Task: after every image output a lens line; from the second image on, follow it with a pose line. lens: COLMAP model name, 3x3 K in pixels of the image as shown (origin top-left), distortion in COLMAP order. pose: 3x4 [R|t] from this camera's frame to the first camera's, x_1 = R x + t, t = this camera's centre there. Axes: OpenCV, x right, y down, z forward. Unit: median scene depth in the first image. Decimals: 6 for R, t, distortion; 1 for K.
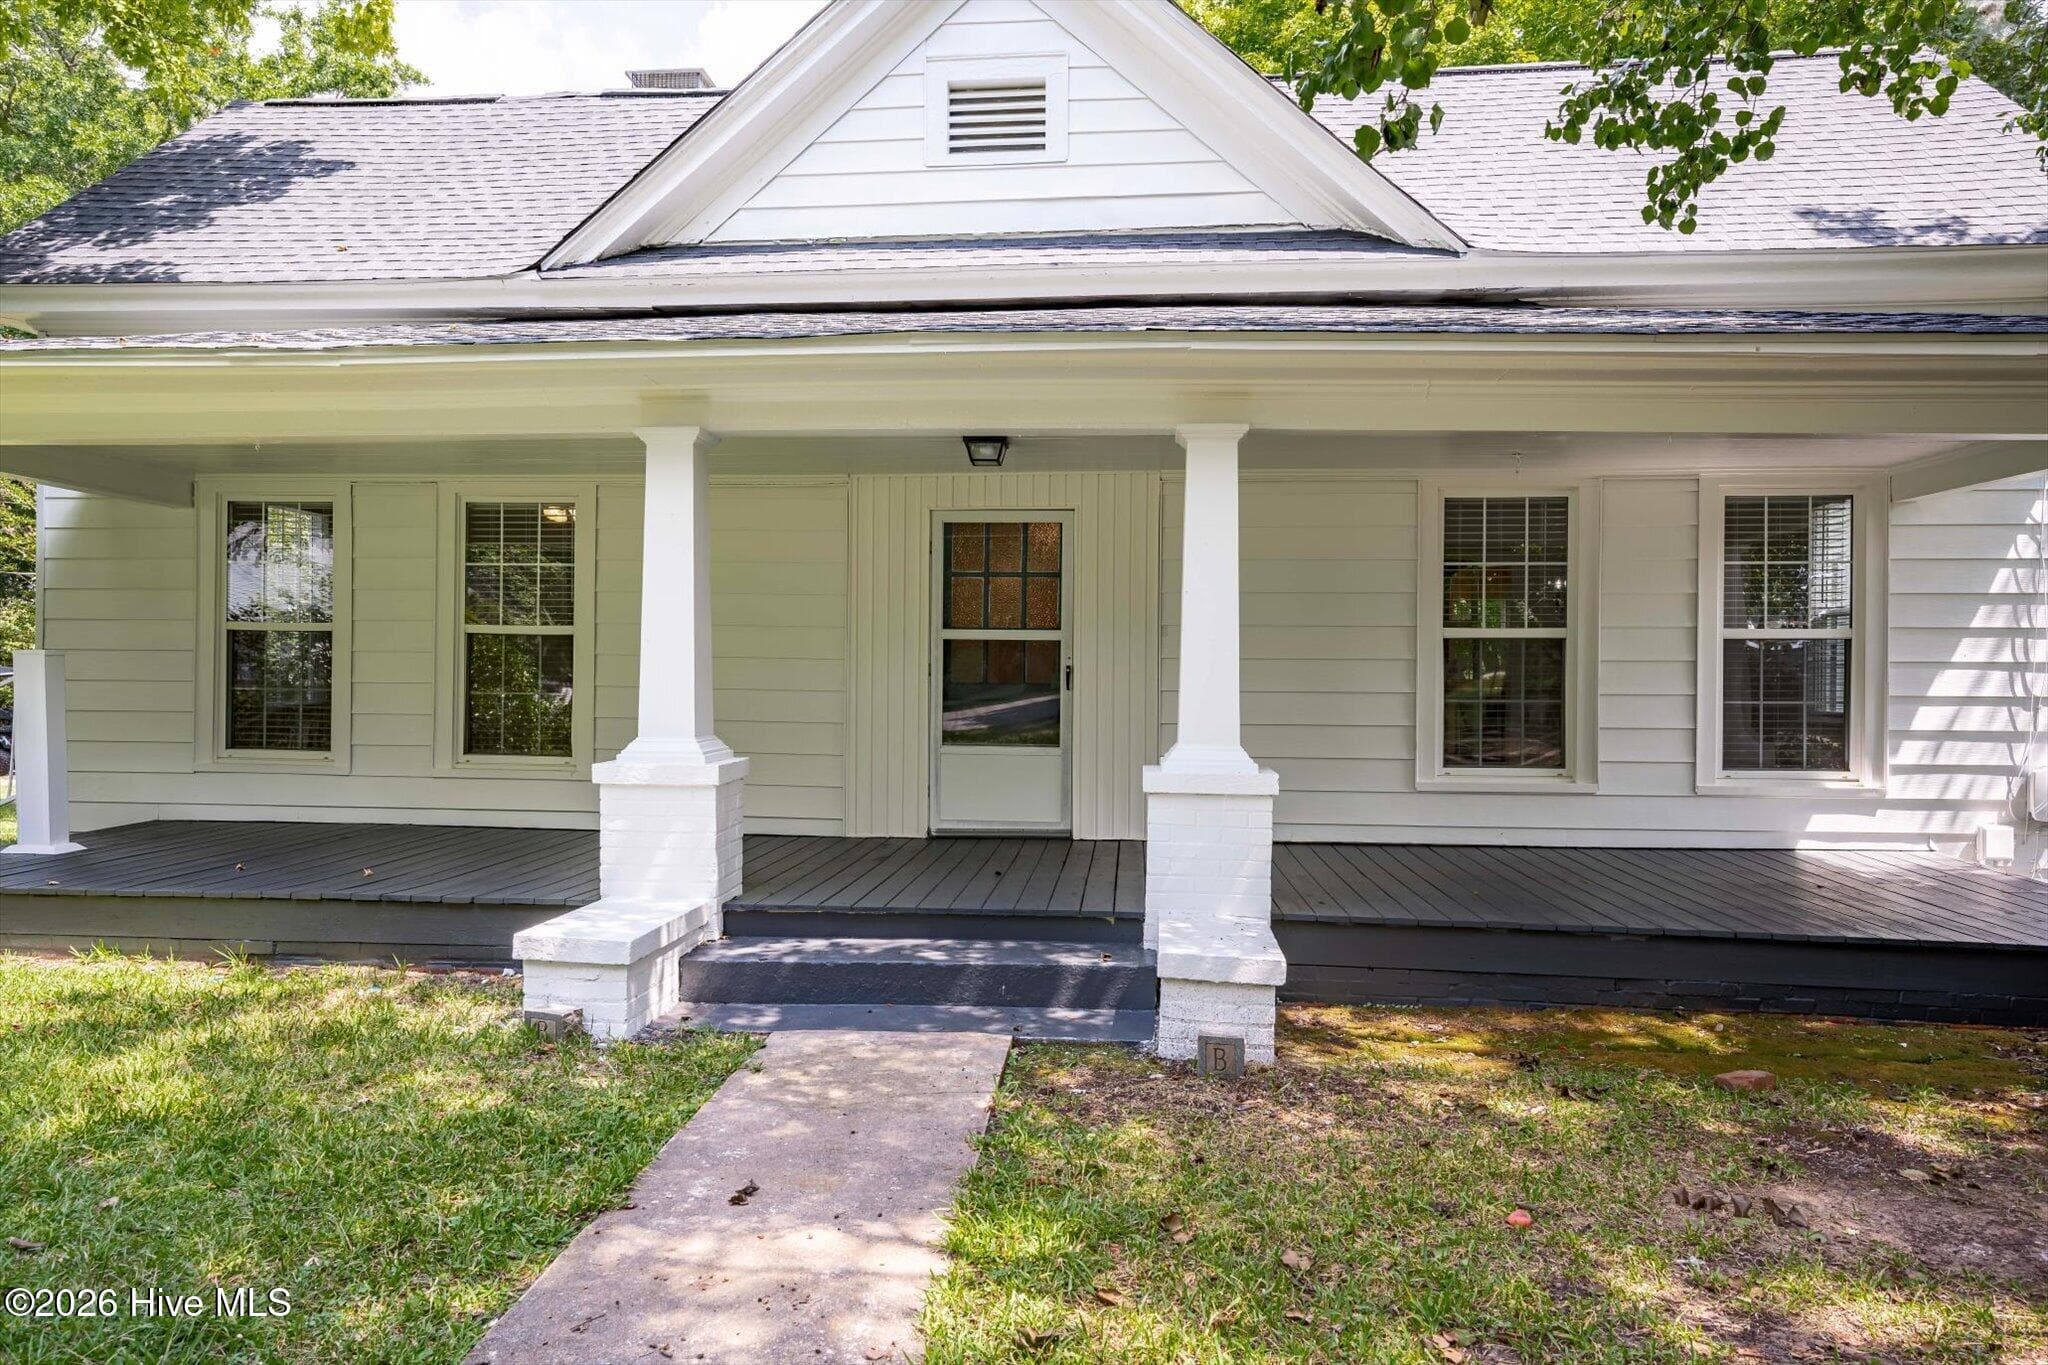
lens RADIAL K [[1370.9, 0, 1027.4], [0, 1370.9, 688.4], [0, 0, 1]] dist [0.000375, -0.000124]
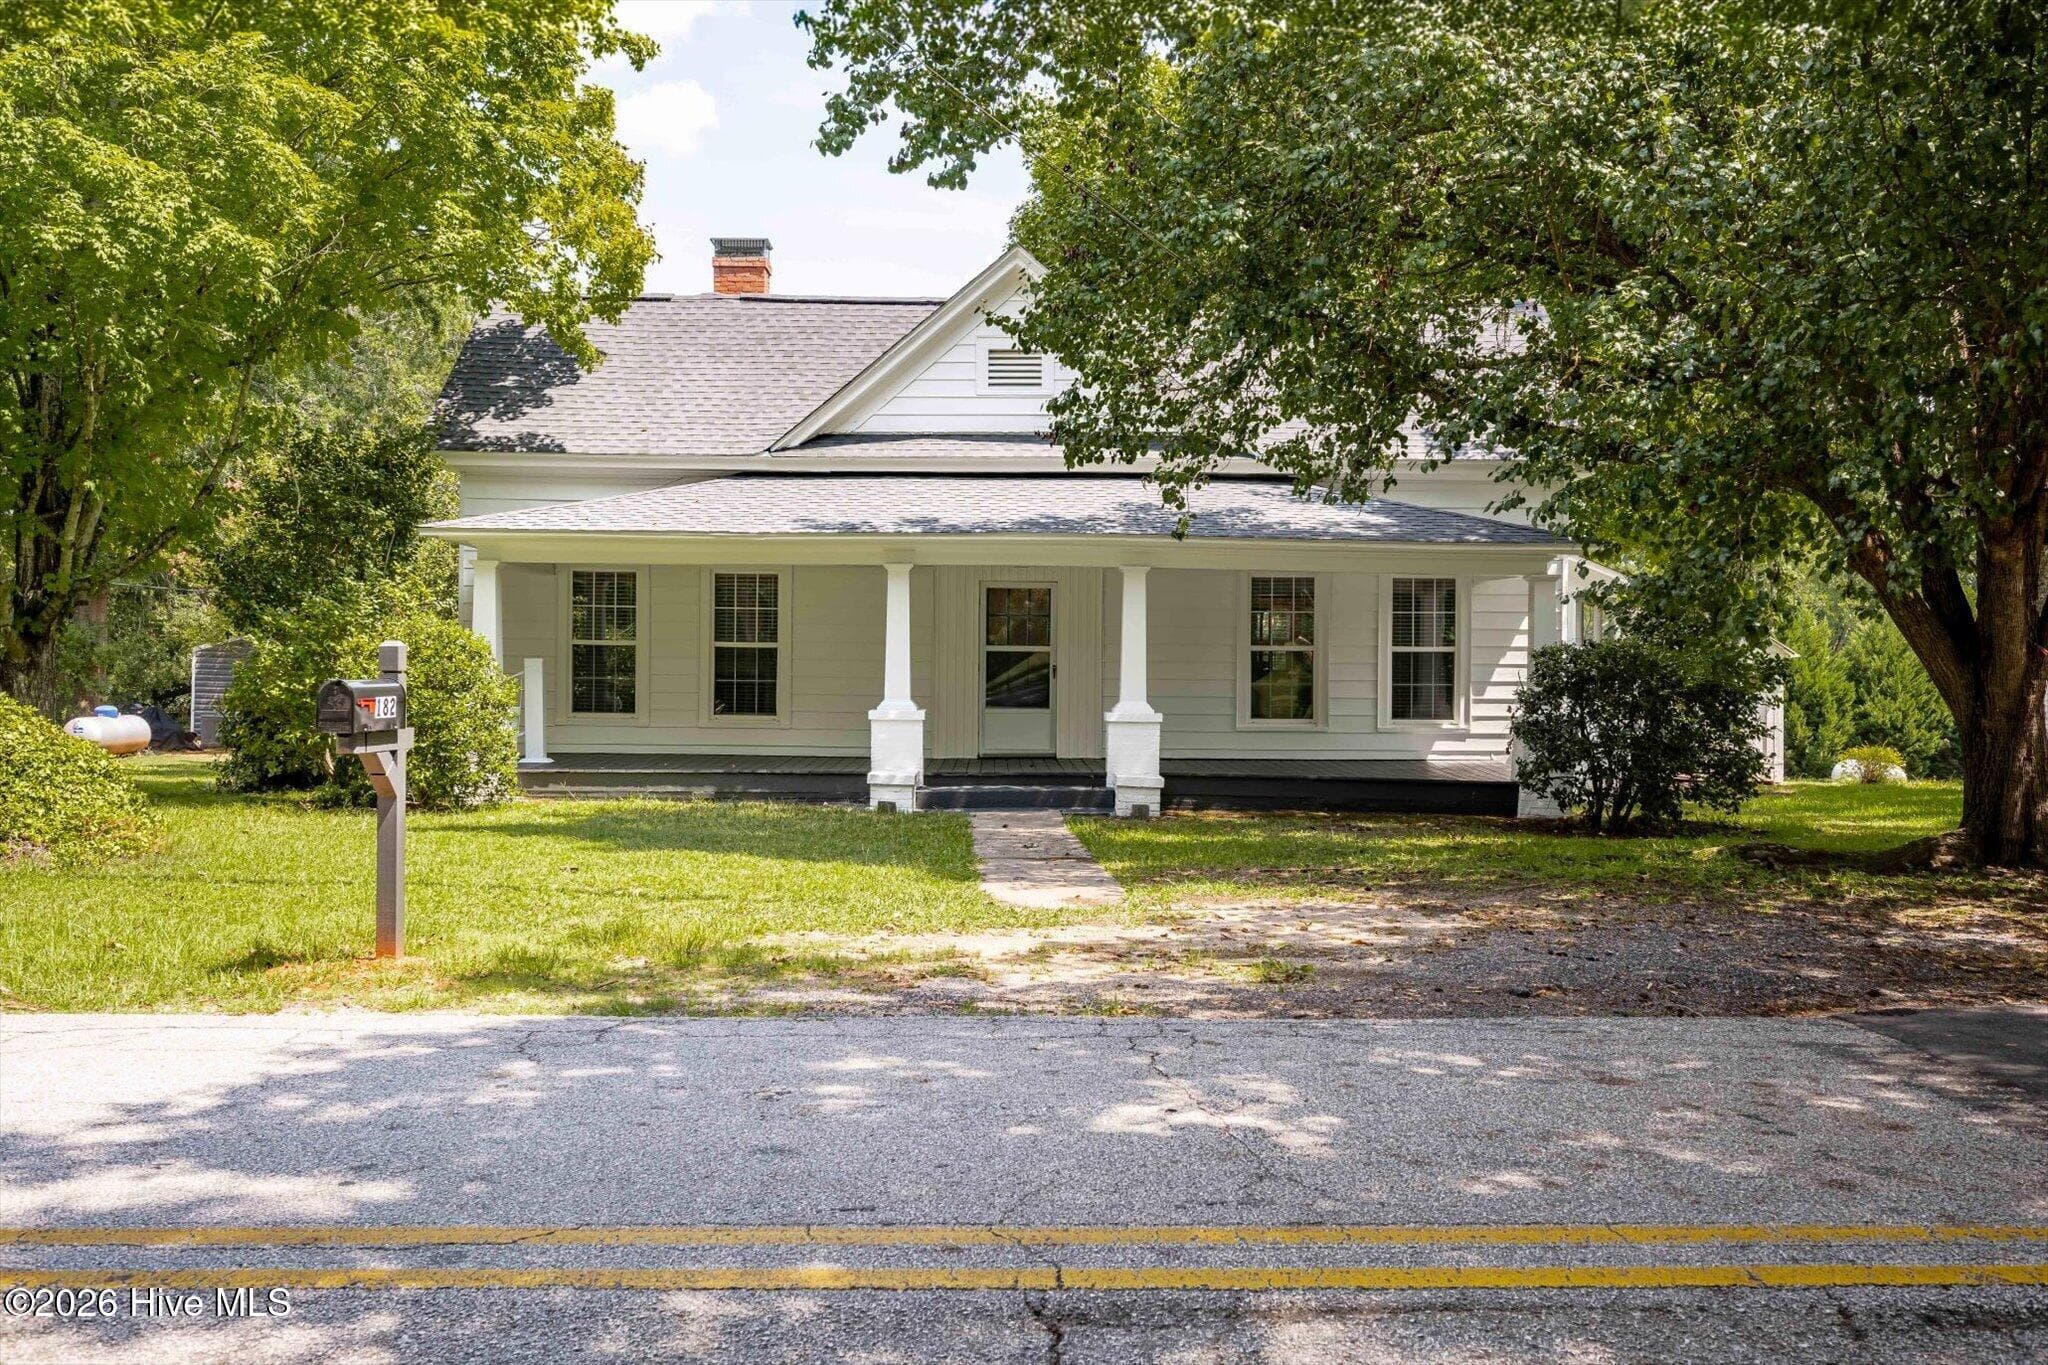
lens RADIAL K [[2046.6, 0, 1033.9], [0, 2046.6, 679.3], [0, 0, 1]] dist [-0.027044, 0.000000]
pose [[0.994669, -0.001084, 0.103112, -0.295709], [0.000843, 0.999997, 0.002379, -0.004145], [-0.103114, -0.002279, 0.994667, -1.831451]]
